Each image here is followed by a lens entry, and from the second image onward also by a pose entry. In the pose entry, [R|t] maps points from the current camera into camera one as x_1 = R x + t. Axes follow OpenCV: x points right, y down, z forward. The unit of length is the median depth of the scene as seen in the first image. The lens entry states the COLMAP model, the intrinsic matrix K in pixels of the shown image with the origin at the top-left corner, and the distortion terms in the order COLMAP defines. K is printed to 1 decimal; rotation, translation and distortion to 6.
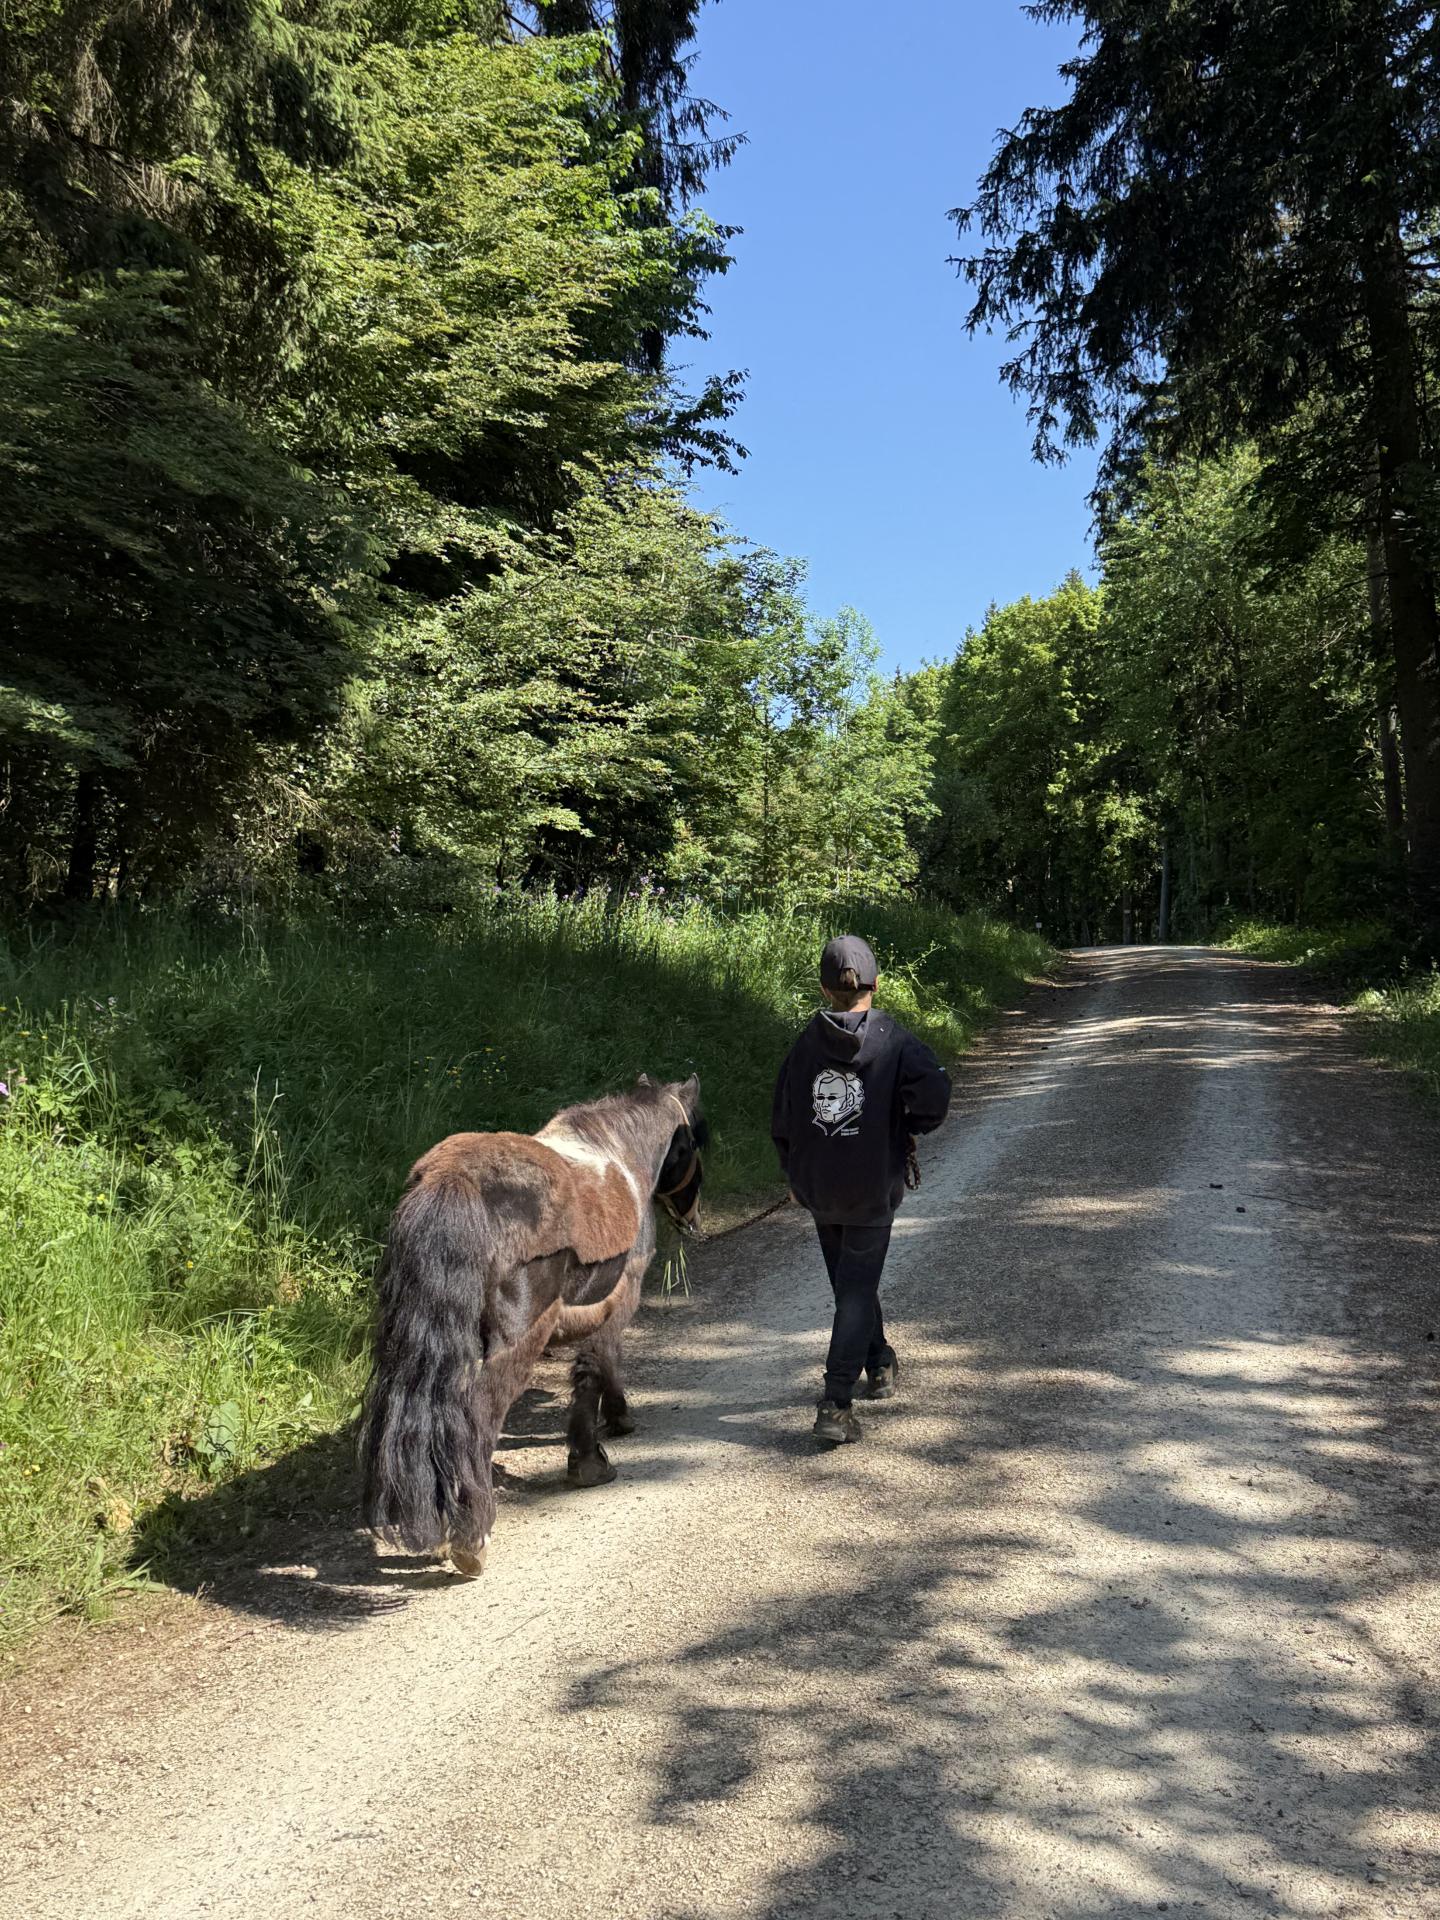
lens RADIAL K [[2053.2, 0, 720.0], [0, 2053.2, 960.0], [0, 0, 1]] dist [0.208523, -0.530294]
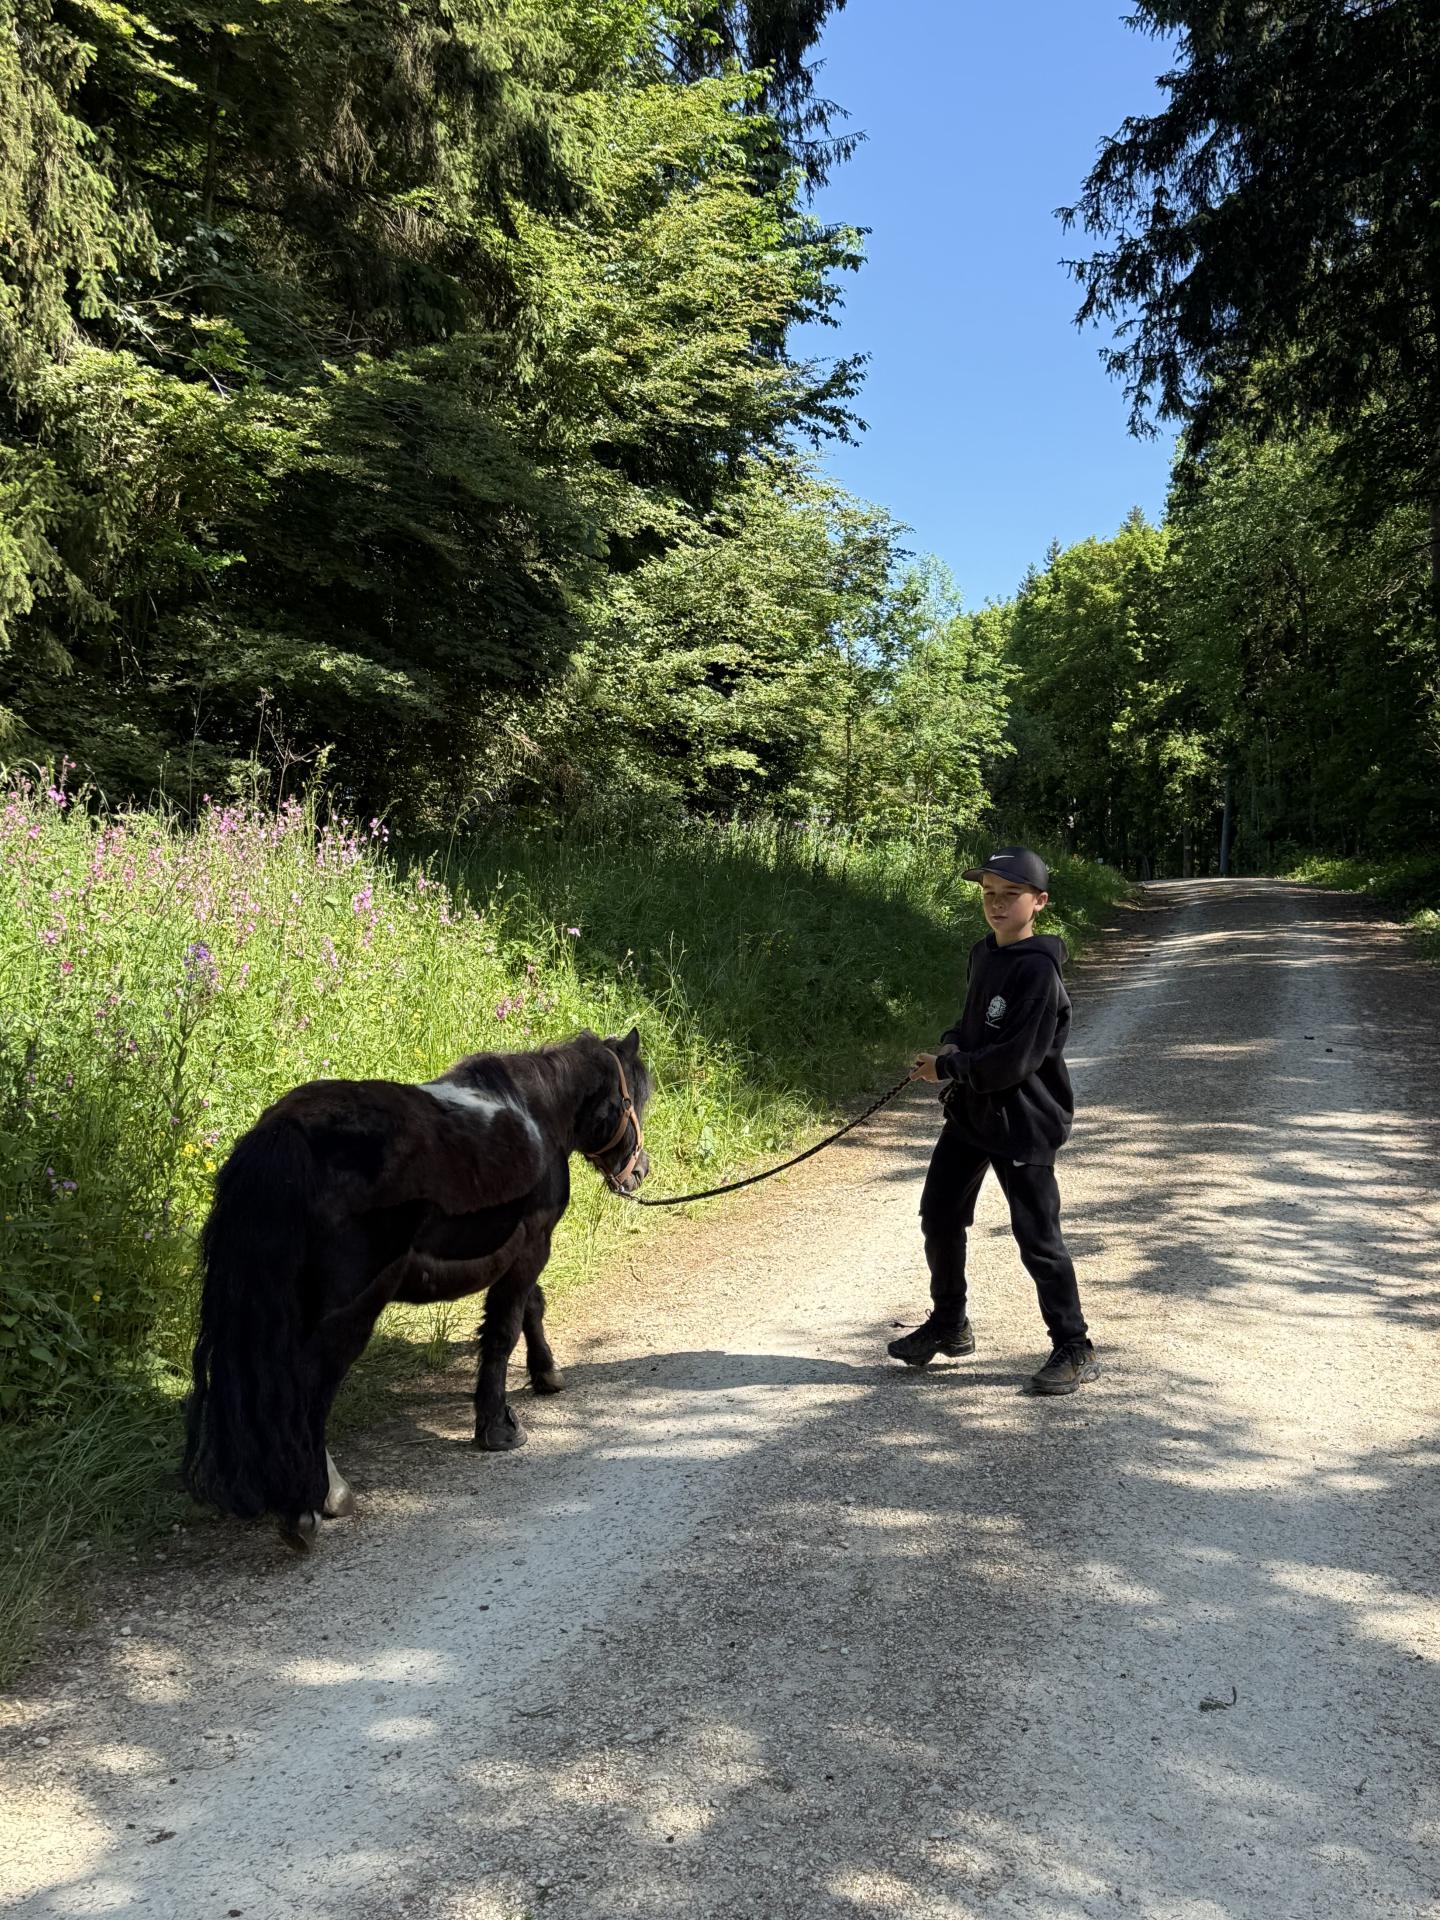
lens RADIAL K [[2053.2, 0, 720.0], [0, 2053.2, 960.0], [0, 0, 1]] dist [0.208523, -0.530294]
pose [[0.999706, 0.006101, -0.023450, -0.046091], [-0.005376, 0.999510, 0.030846, 0.008045], [0.023627, -0.030711, 0.999249, -0.146637]]
